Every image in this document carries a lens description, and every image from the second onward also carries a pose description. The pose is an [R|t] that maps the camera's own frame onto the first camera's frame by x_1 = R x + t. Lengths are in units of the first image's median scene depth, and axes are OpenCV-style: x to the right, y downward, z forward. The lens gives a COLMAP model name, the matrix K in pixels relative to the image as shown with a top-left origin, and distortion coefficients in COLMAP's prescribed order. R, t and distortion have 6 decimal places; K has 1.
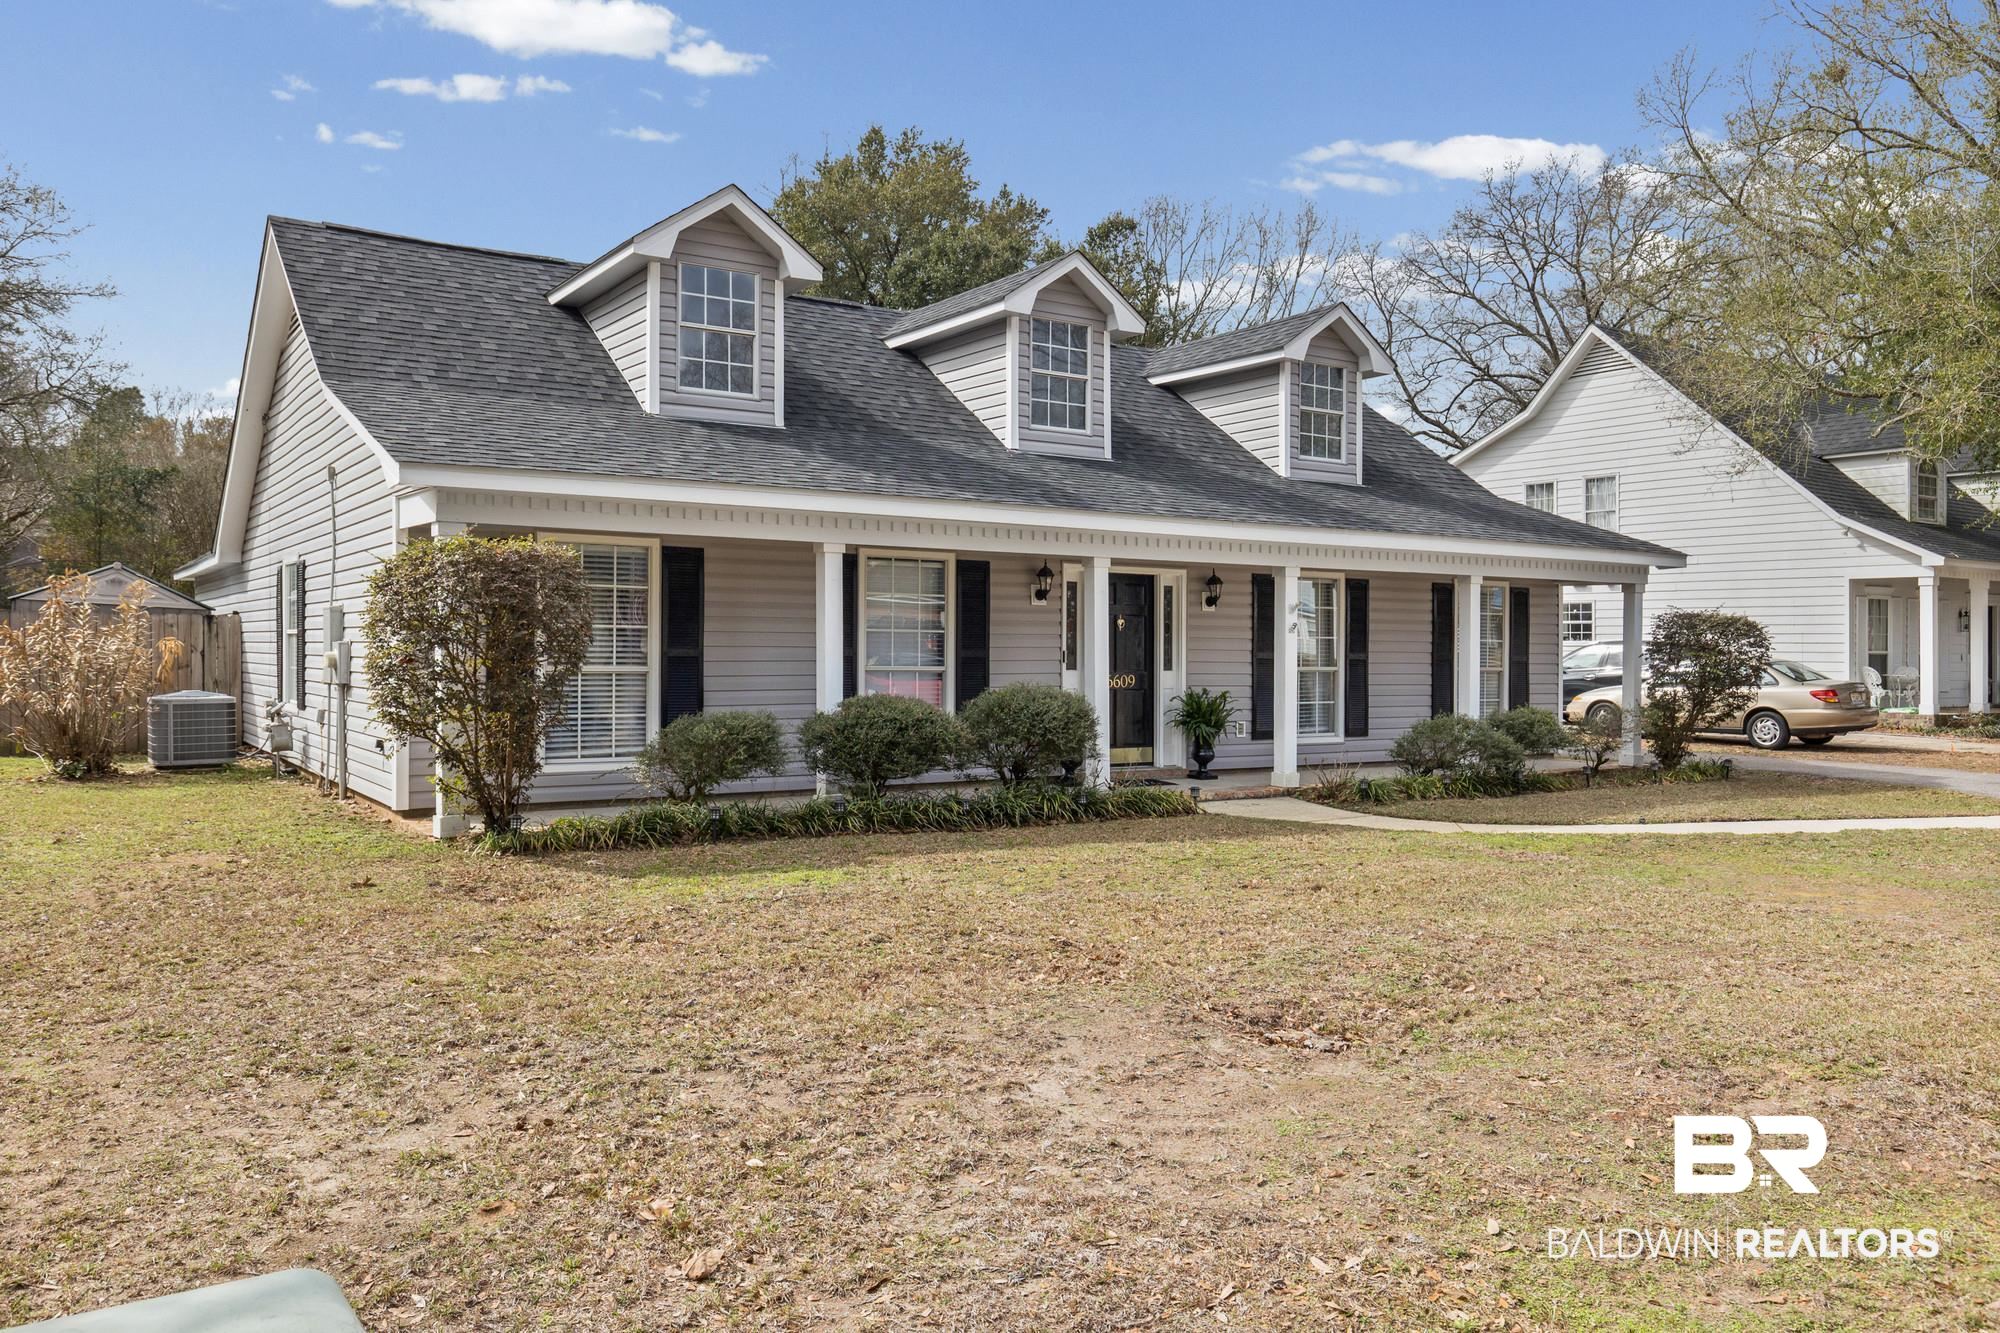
lens RADIAL K [[1466.1, 0, 1001.4], [0, 1466.1, 671.4], [0, 0, 1]] dist [-0.007836, -0.001987]
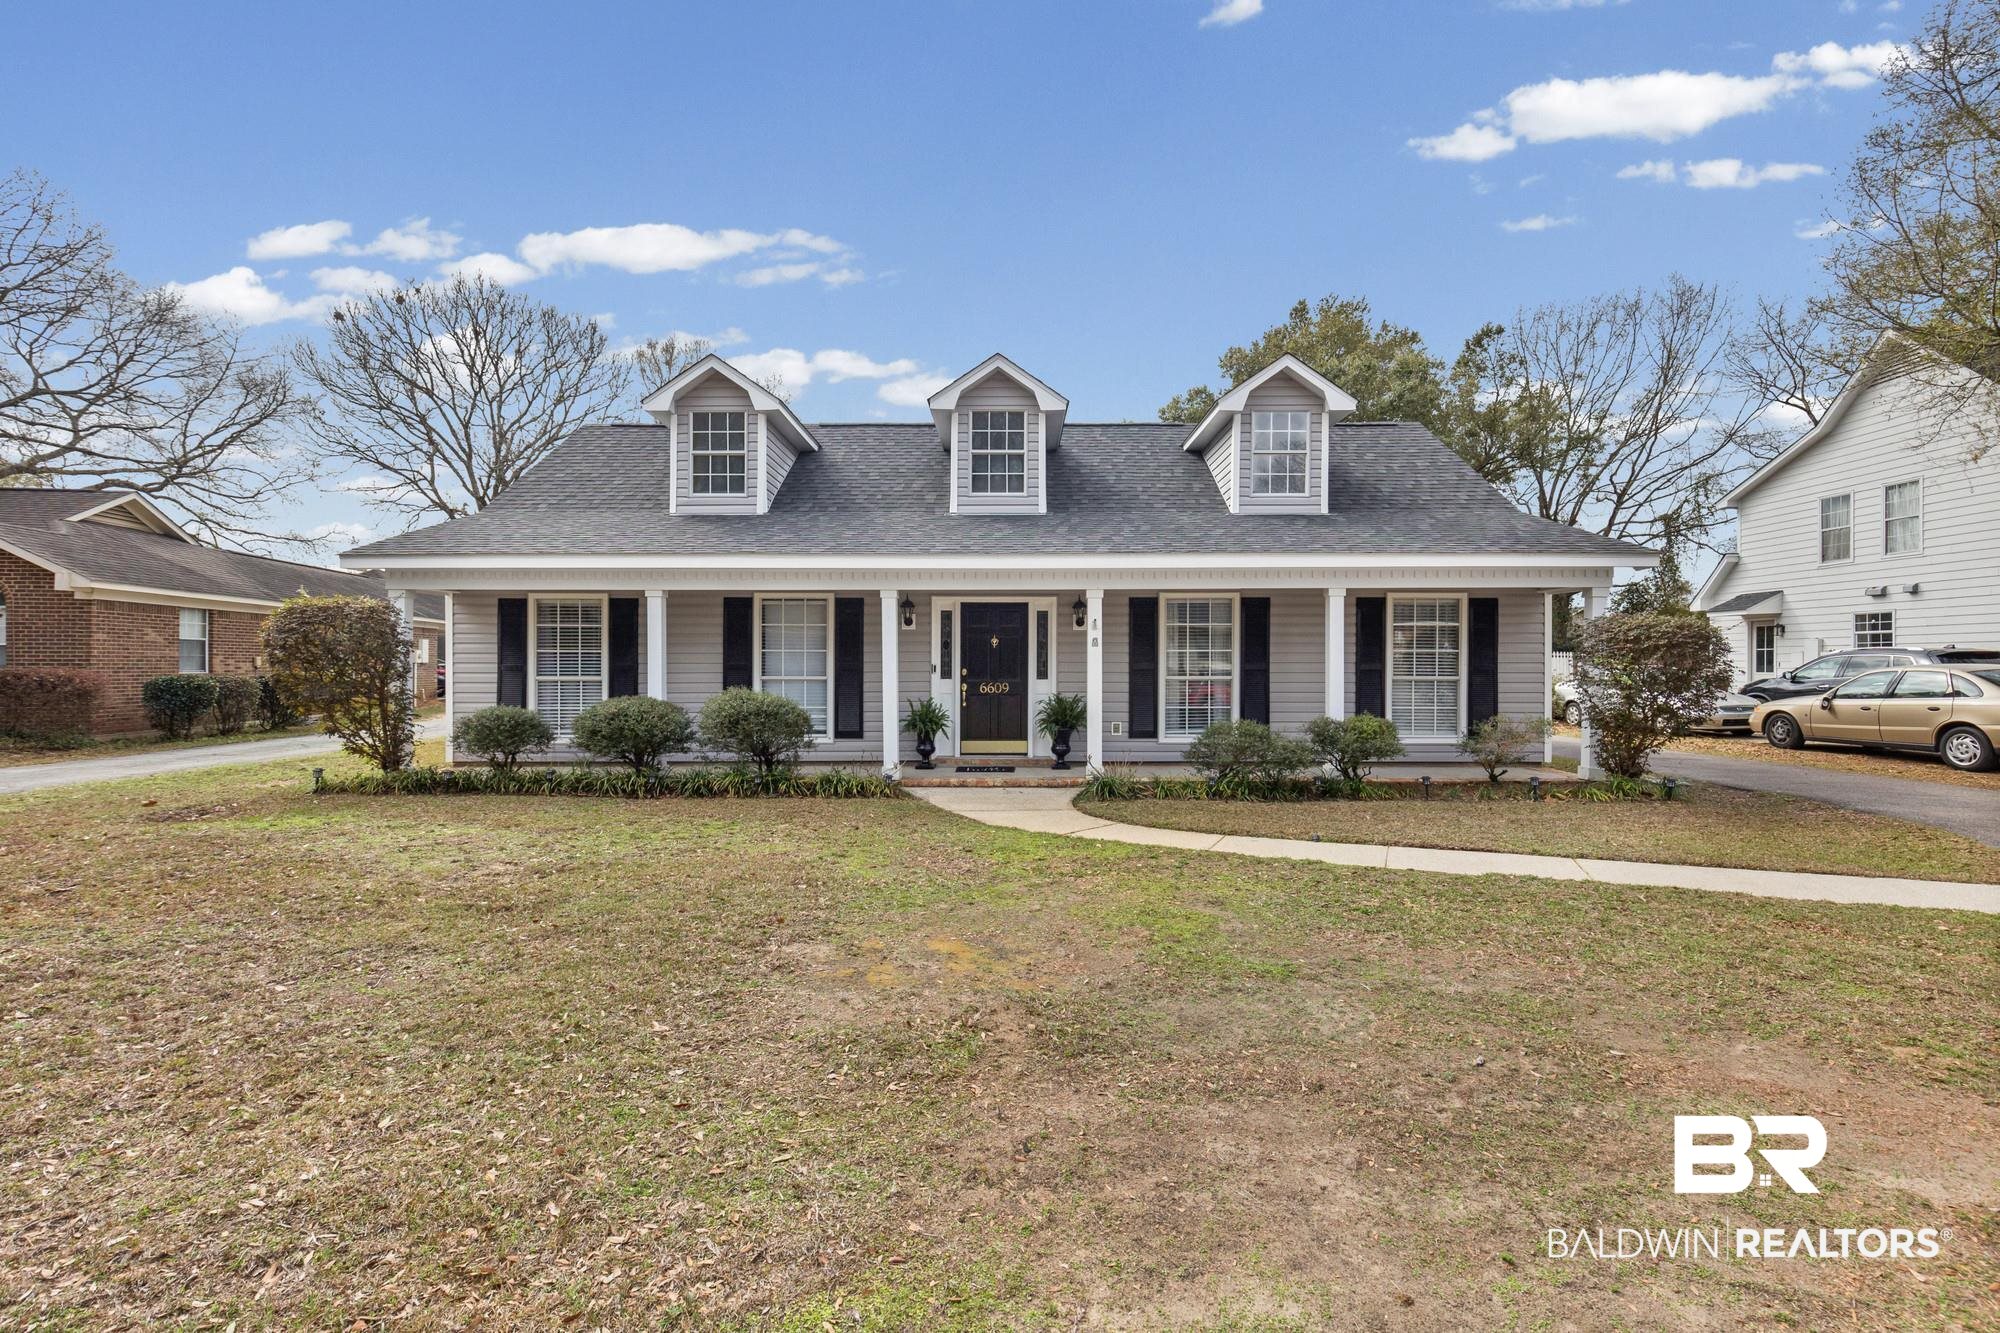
lens RADIAL K [[917.6, 0, 1000.8], [0, 917.6, 657.8], [0, 0, 1]] dist [-0.001267, -0.000422]
pose [[0.838295, -0.011022, -0.545106, 0.418923], [-0.001400, 0.999749, -0.022368, -0.000987], [0.545216, 0.019514, 0.838069, 0.274291]]
